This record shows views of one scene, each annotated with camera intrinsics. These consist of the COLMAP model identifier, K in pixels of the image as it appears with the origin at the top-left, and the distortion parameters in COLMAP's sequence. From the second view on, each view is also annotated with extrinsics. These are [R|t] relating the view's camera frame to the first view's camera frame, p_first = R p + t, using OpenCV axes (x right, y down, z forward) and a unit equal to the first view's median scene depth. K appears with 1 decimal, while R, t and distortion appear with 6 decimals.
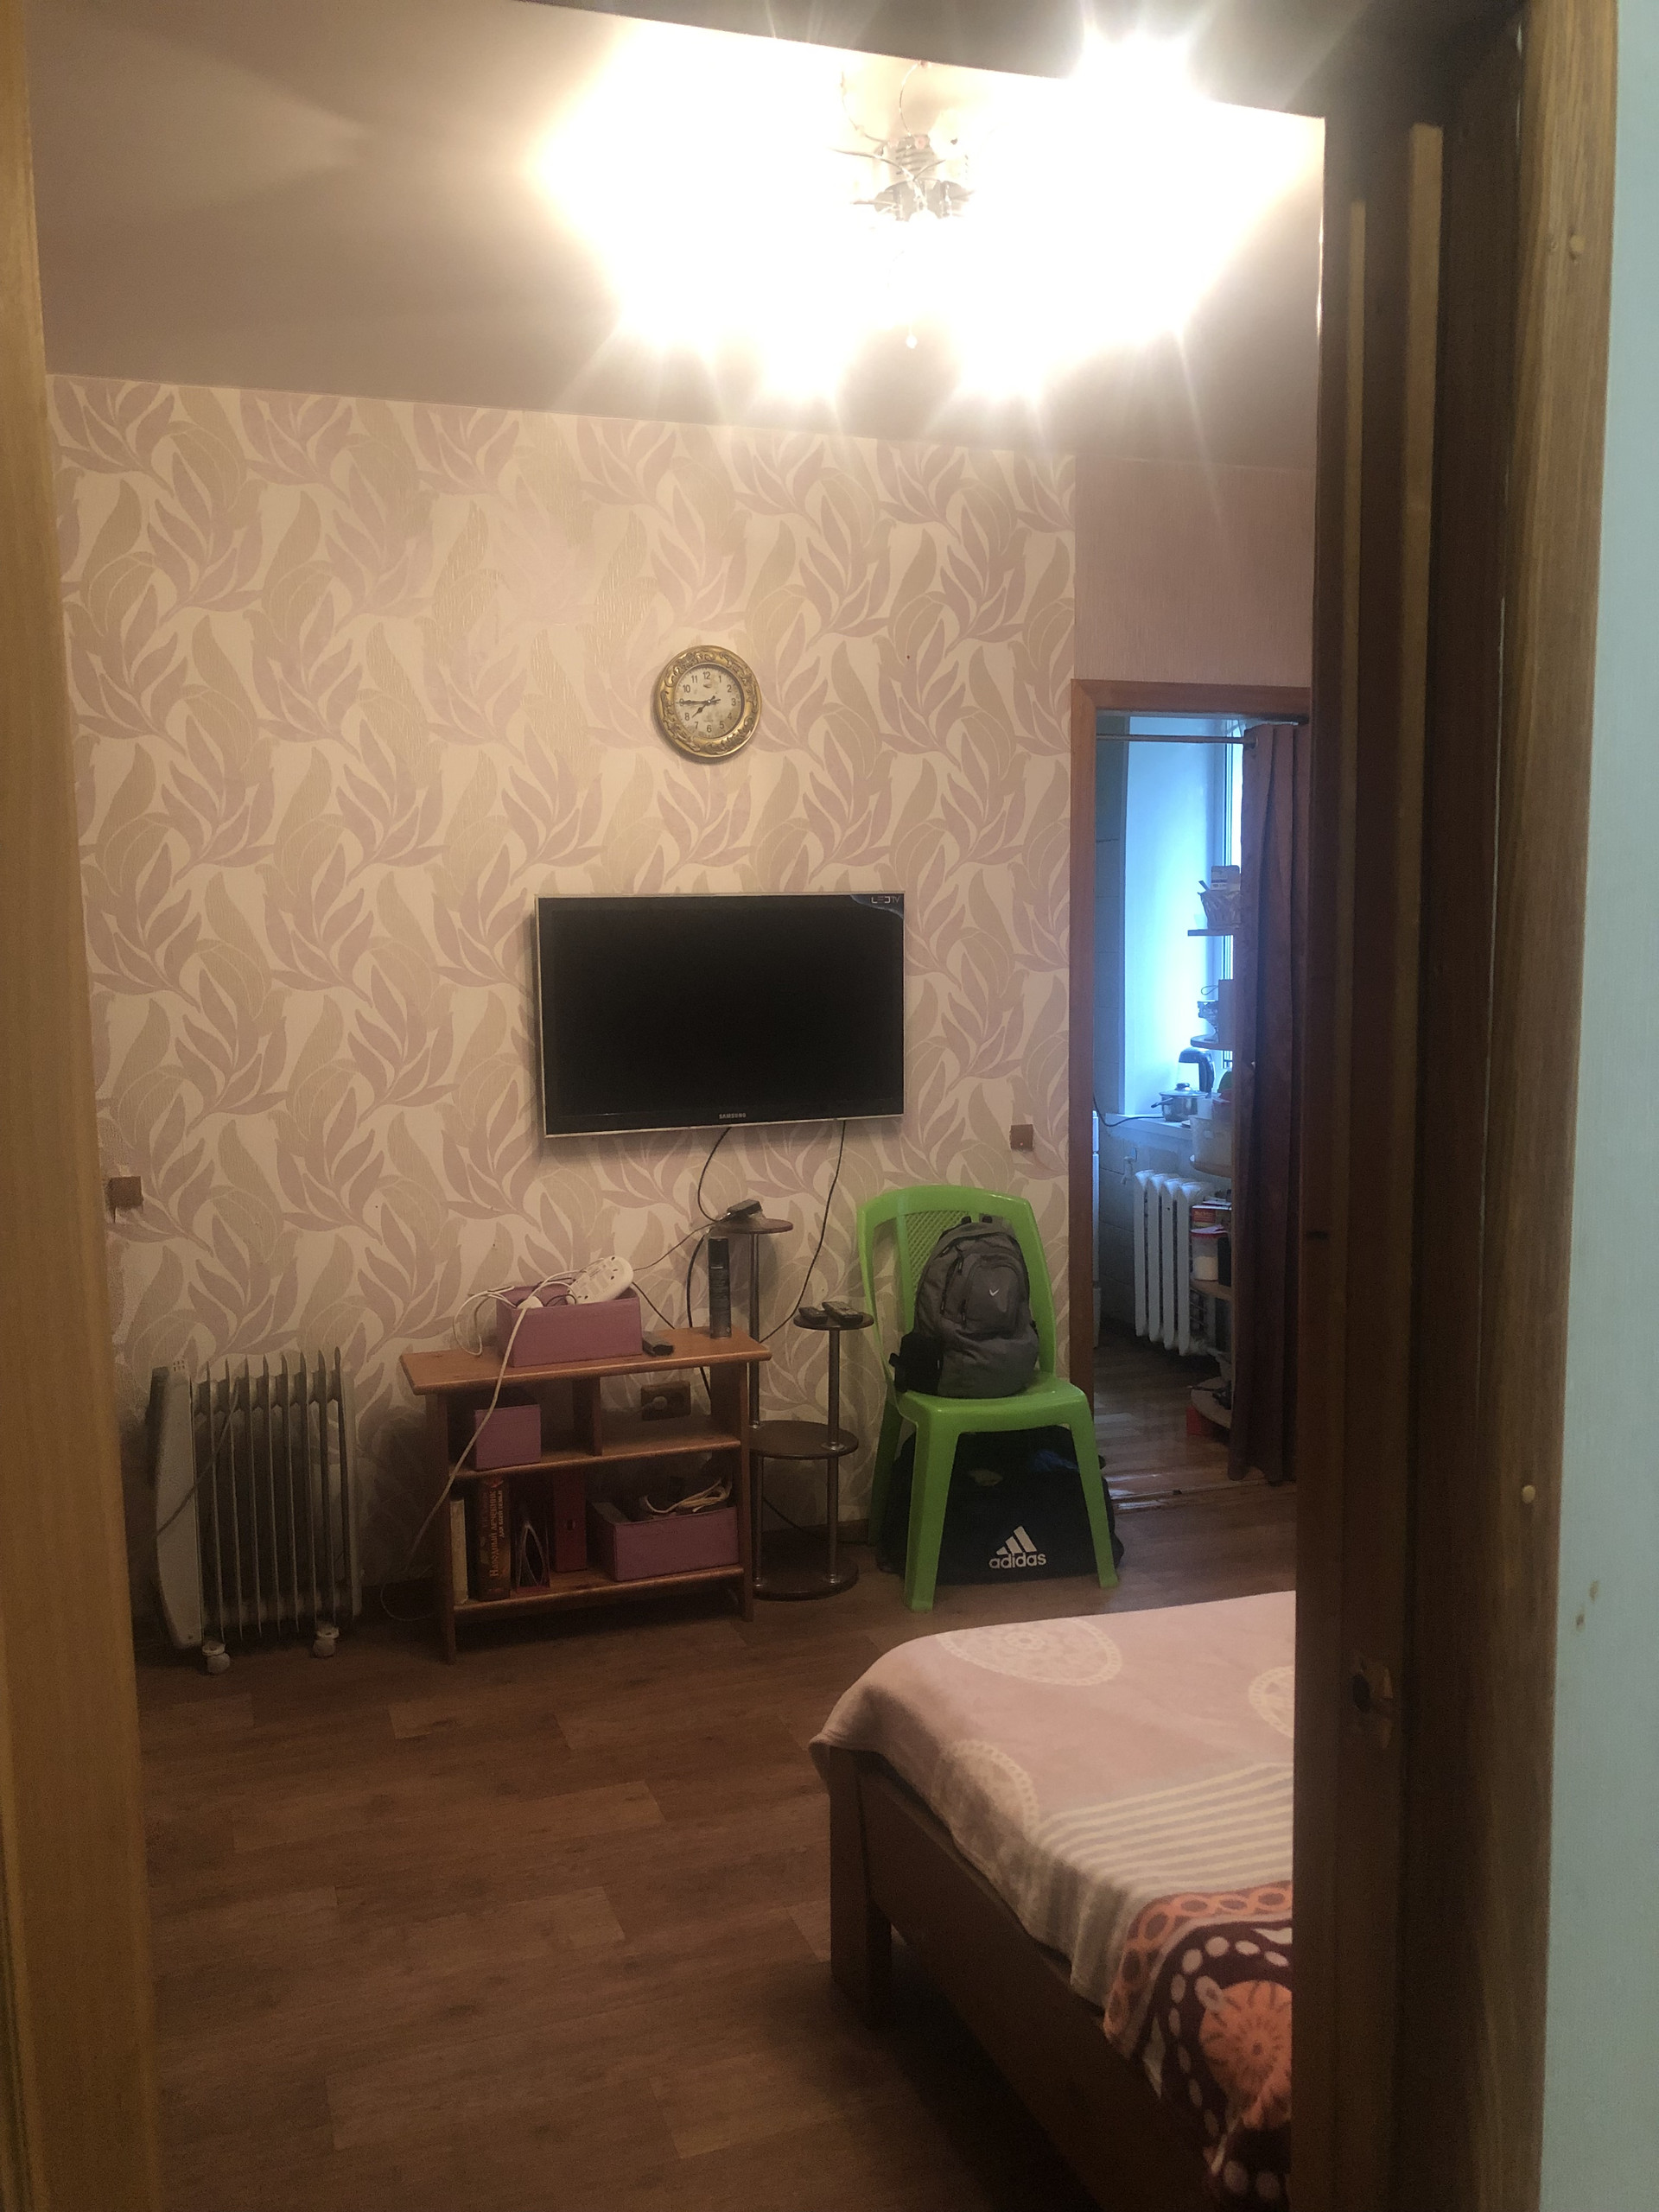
lens RADIAL K [[1812.5, 0, 820.5], [0, 1812.5, 1122.4], [0, 0, 1]] dist [0.036518, -0.050444]
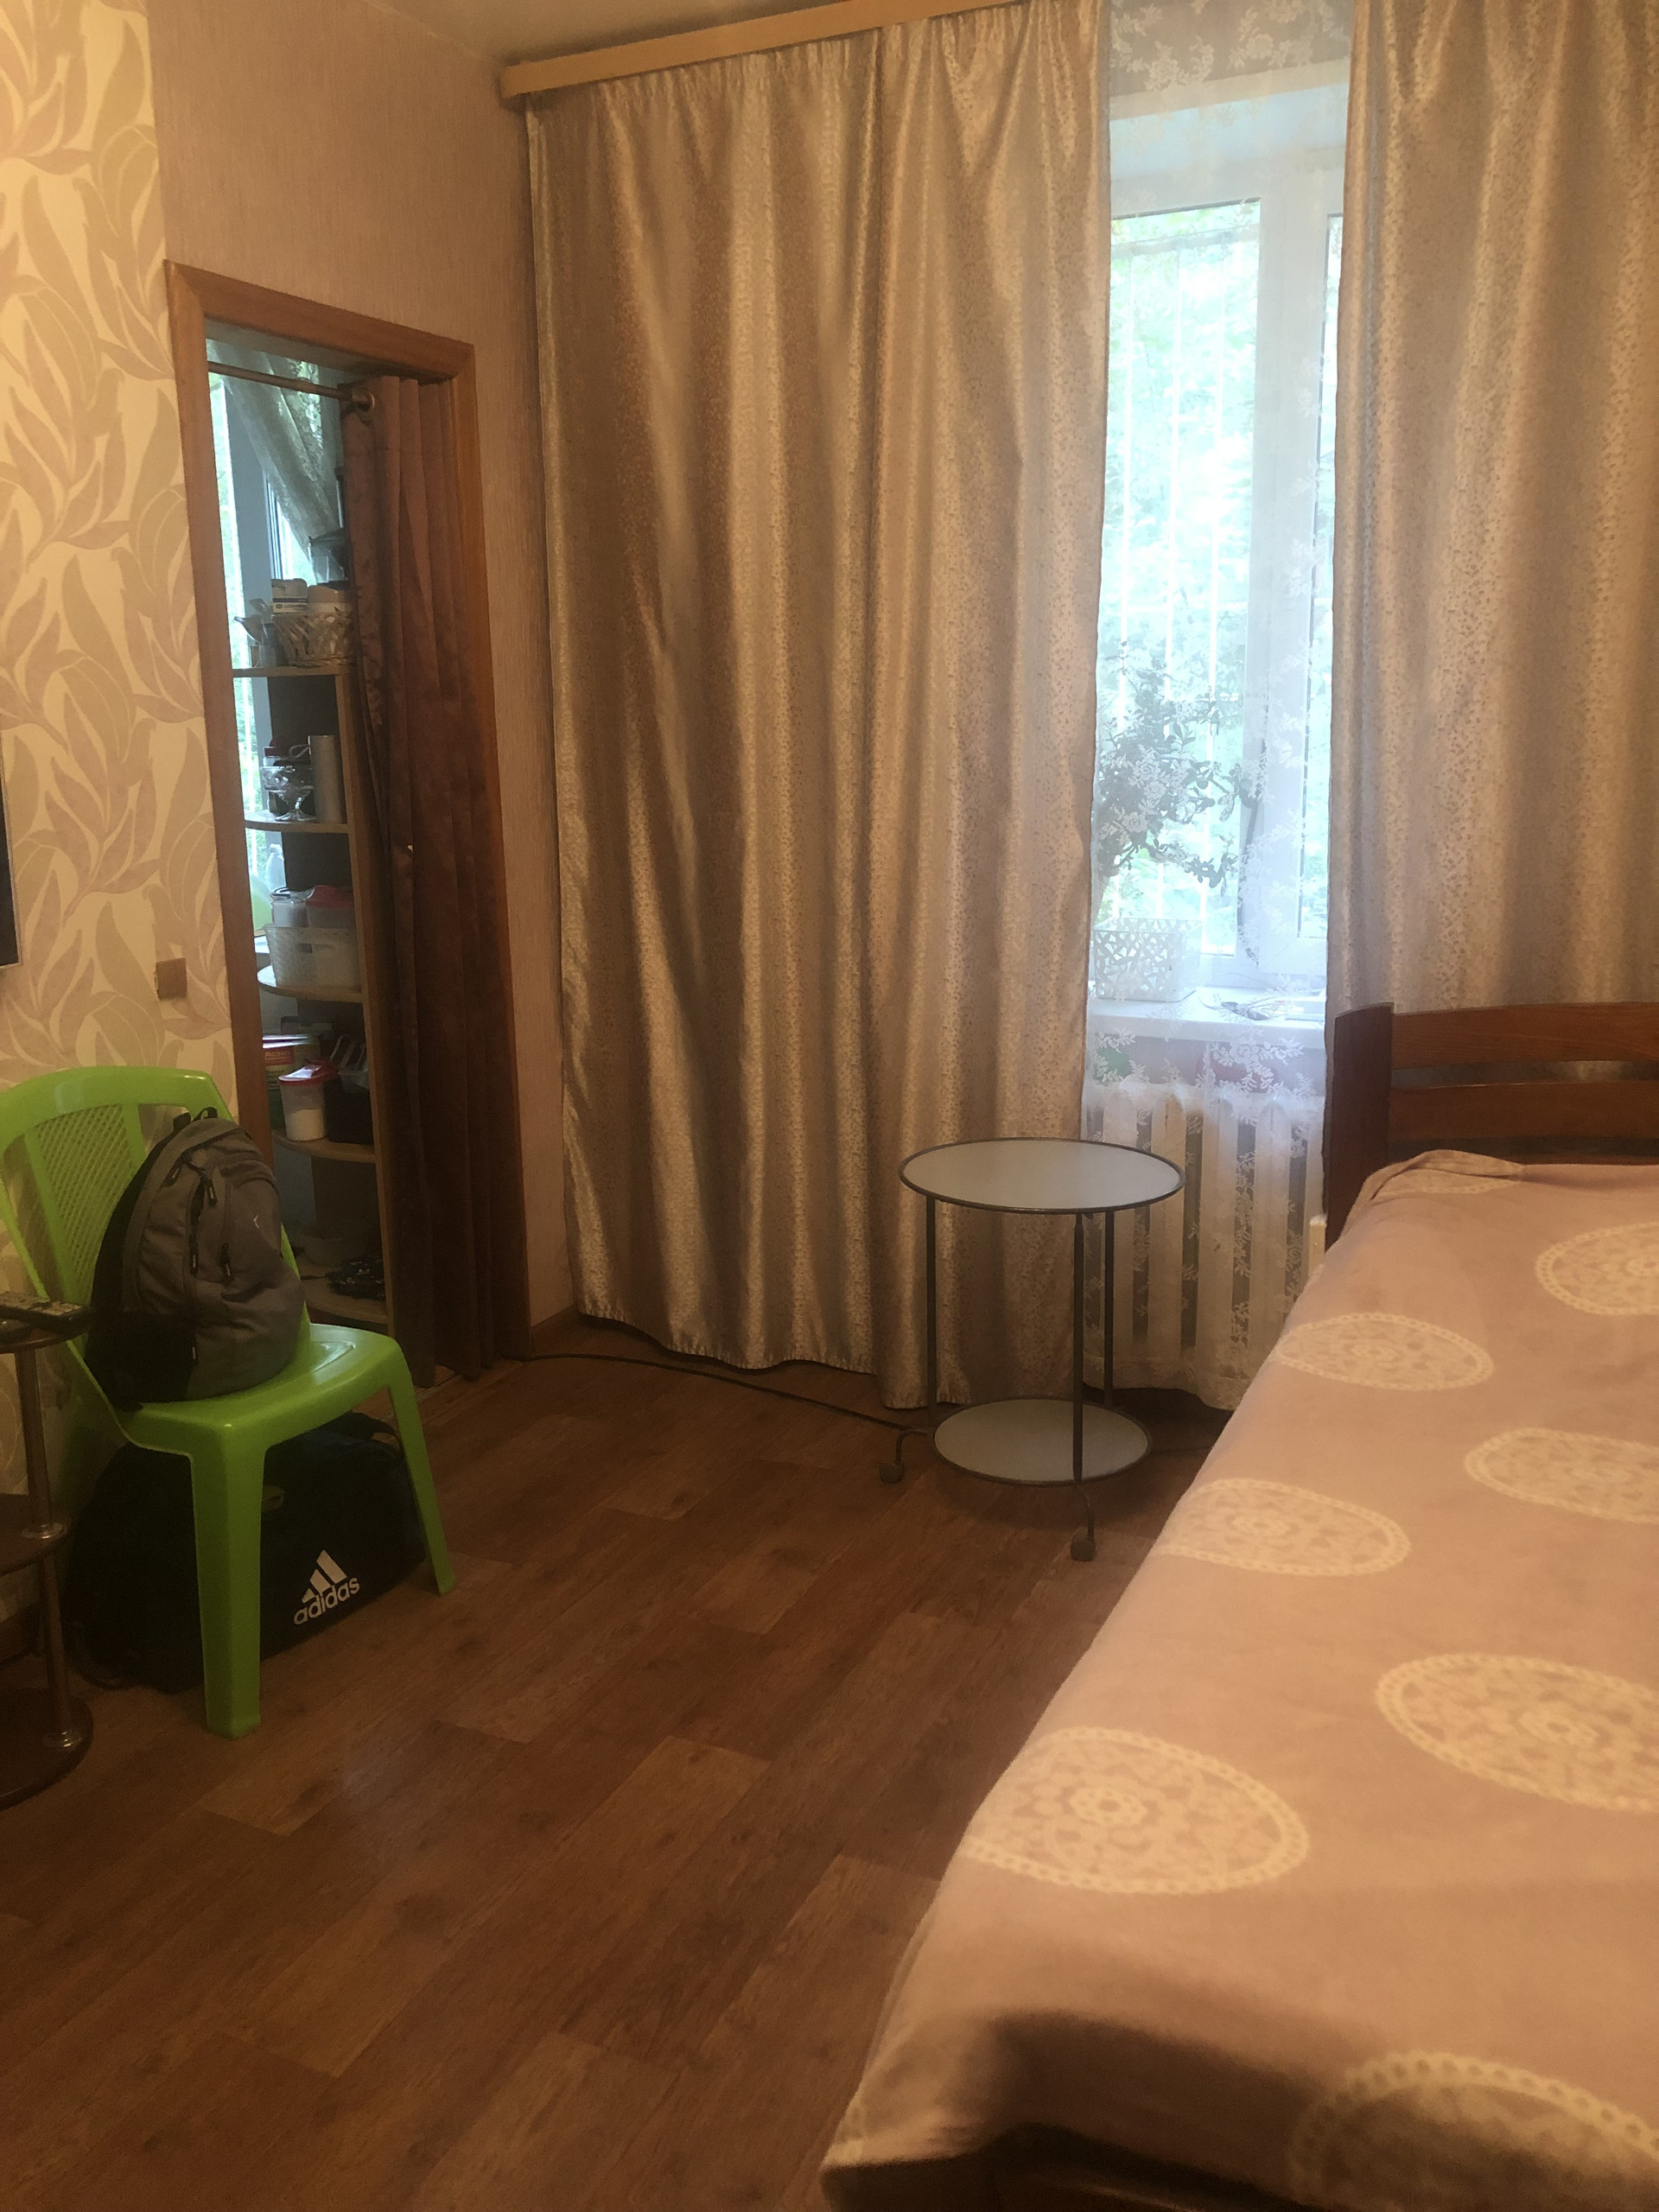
lens RADIAL K [[1812.5, 0, 833.5], [0, 1812.5, 1086.5], [0, 0, 1]] dist [0.036518, -0.050444]
pose [[0.695773, -0.152370, 0.701914, -0.196012], [0.079308, 0.987562, 0.135764, -0.024583], [-0.713870, -0.038794, 0.699203, 0.373406]]
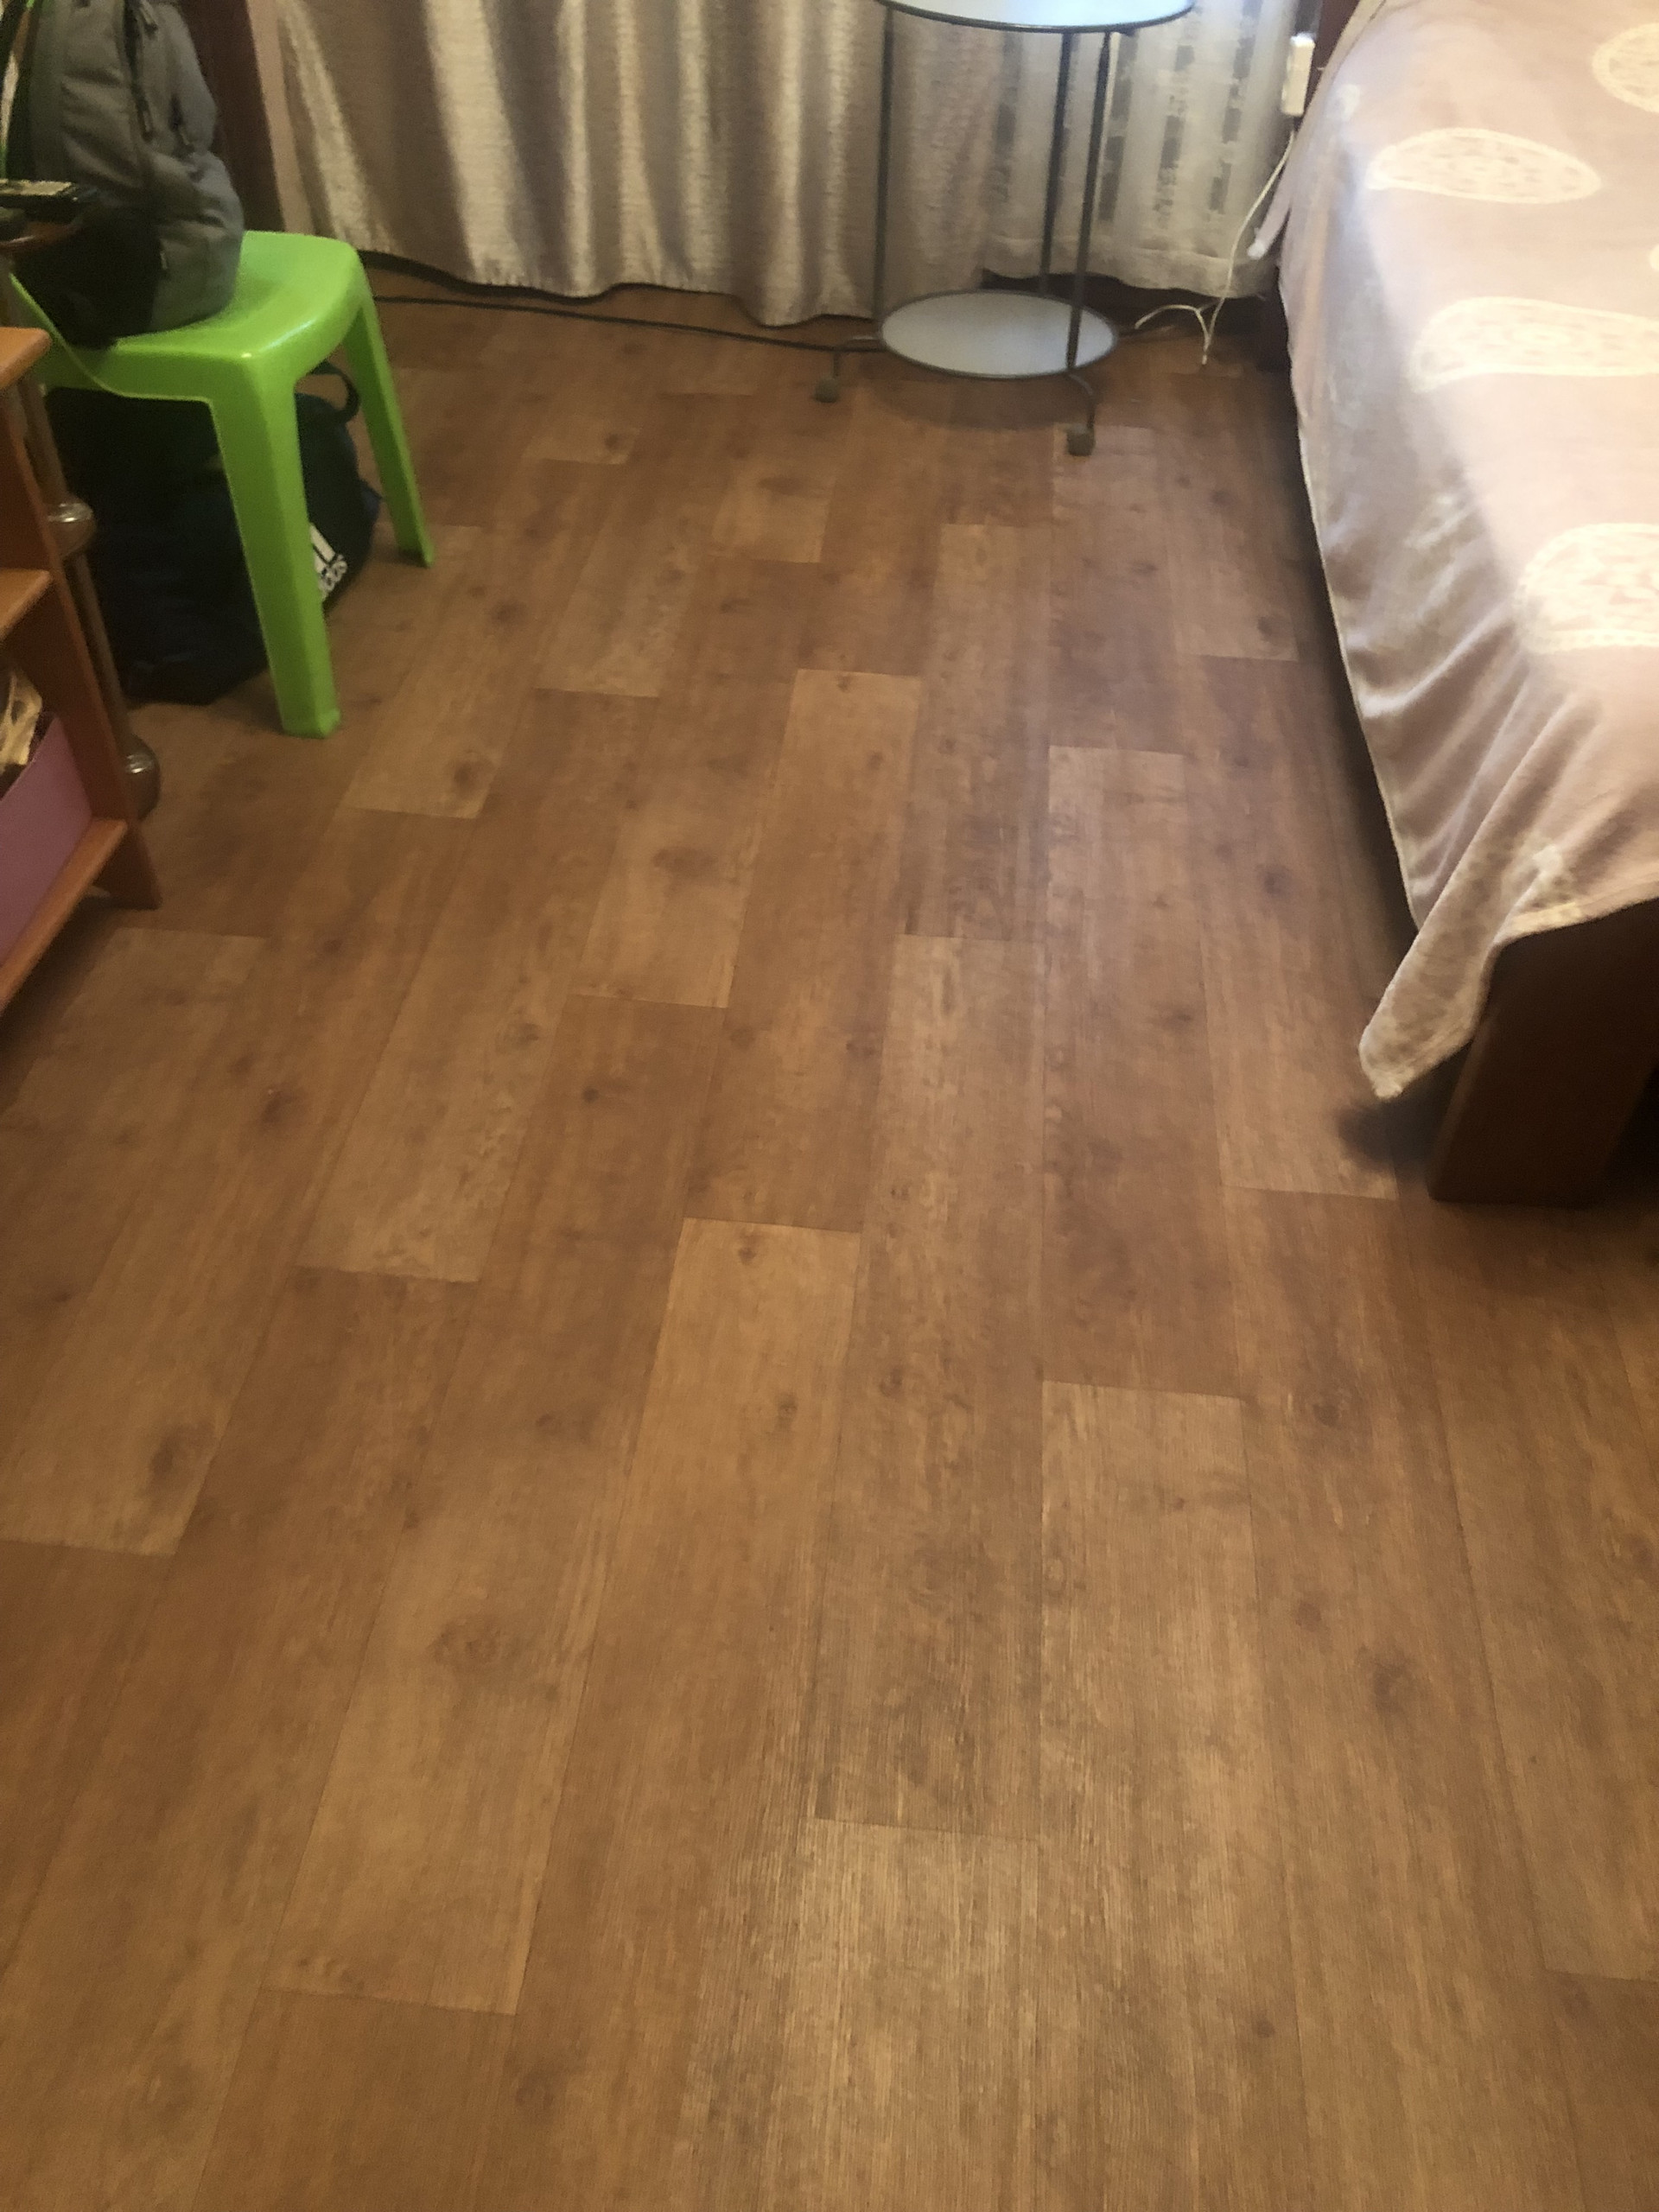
lens RADIAL K [[1812.5, 0, 824.1], [0, 1812.5, 1096.2], [0, 0, 1]] dist [0.036518, -0.050444]
pose [[0.415906, -0.599611, 0.683731, -0.301712], [0.059364, 0.768140, 0.637524, 0.005829], [-0.907468, -0.224561, 0.355070, 0.577553]]
